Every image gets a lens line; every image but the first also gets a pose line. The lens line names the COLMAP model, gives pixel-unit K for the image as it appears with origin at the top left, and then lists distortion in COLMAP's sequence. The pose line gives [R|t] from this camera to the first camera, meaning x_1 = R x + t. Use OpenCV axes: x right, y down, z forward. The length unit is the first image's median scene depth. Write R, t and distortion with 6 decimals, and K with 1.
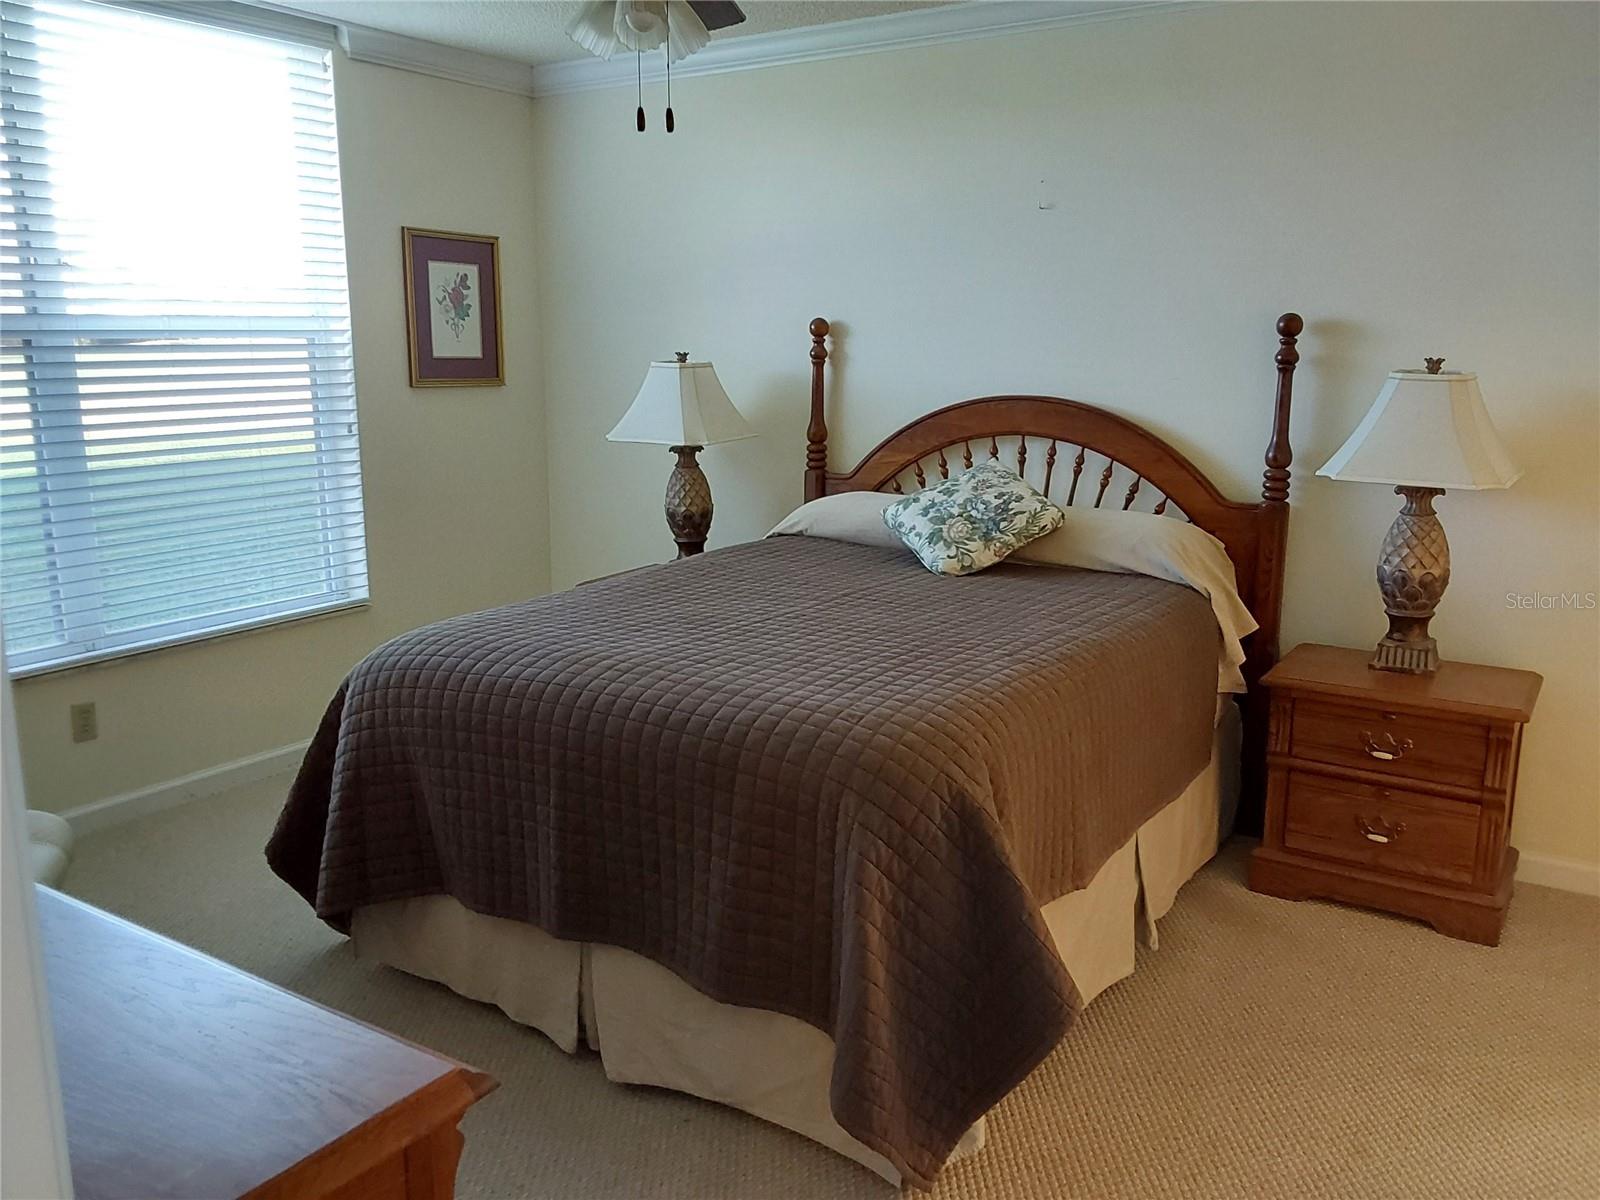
lens RADIAL K [[1295.4, 0, 800.0], [0, 1295.4, 600.0], [0, 0, 1]] dist [0.094721, -0.137502]
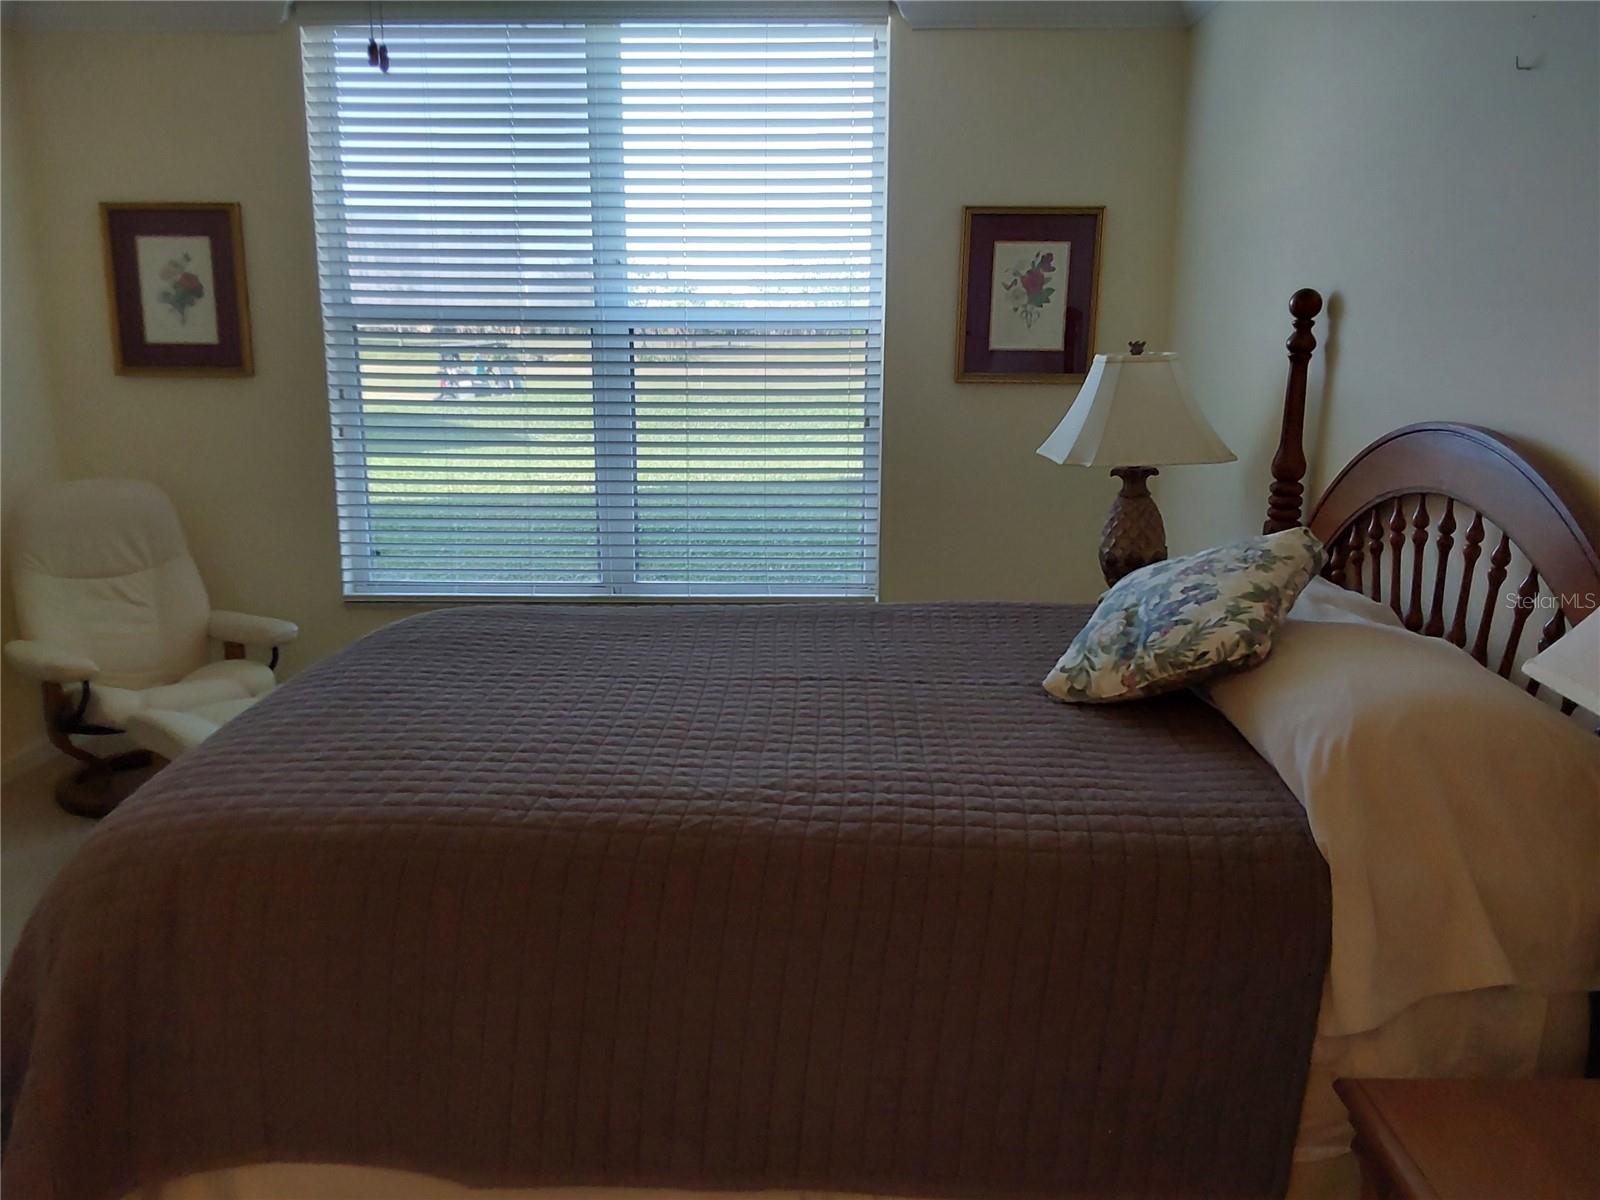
lens RADIAL K [[1276.9, 0, 789.4], [0, 1276.9, 595.4], [0, 0, 1]] dist [0.135484, -0.225018]
pose [[0.604975, 0.155697, -0.780874, 0.391600], [-0.152381, 0.985209, 0.078383, -0.074716], [0.781527, 0.071571, 0.619752, 0.393312]]
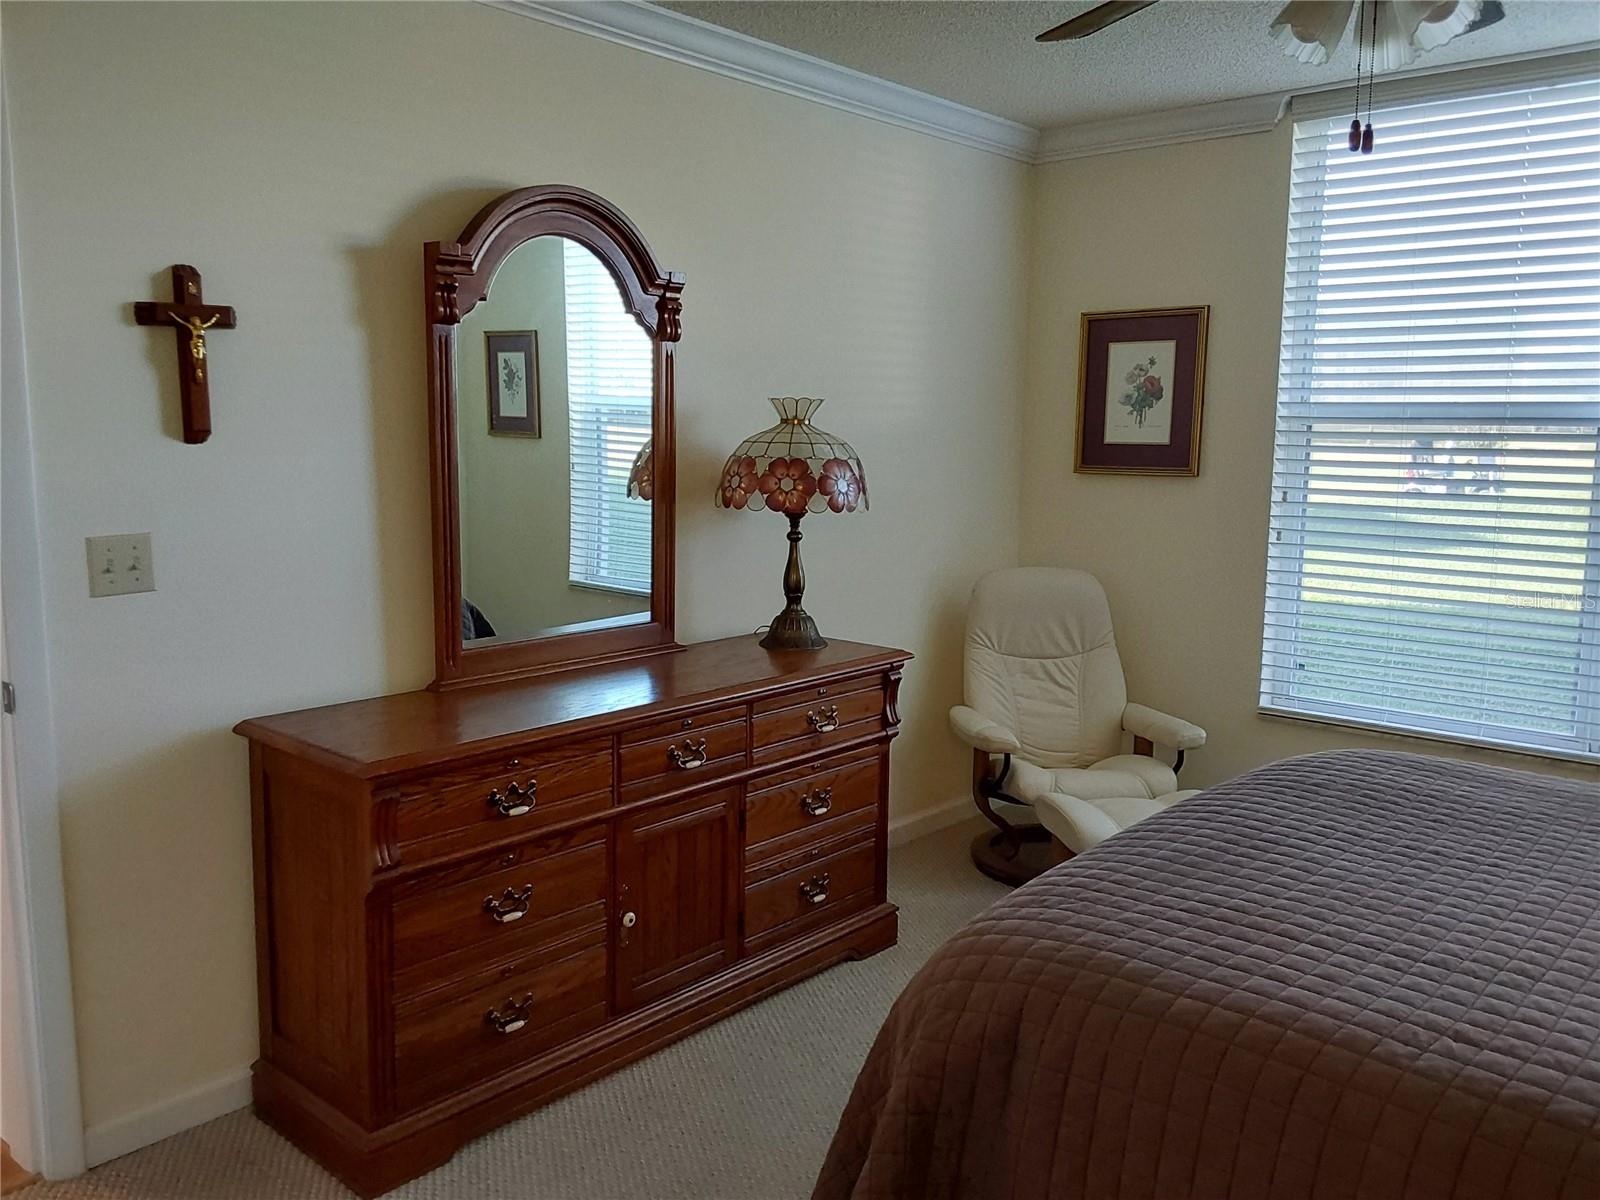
lens RADIAL K [[1295.4, 0, 800.0], [0, 1295.4, 600.0], [0, 0, 1]] dist [0.094721, -0.137502]
pose [[-0.042874, 0.132257, -0.990288, 0.373803], [-0.200409, 0.969914, 0.138213, -0.079686], [0.978774, 0.204389, -0.015078, 0.403189]]
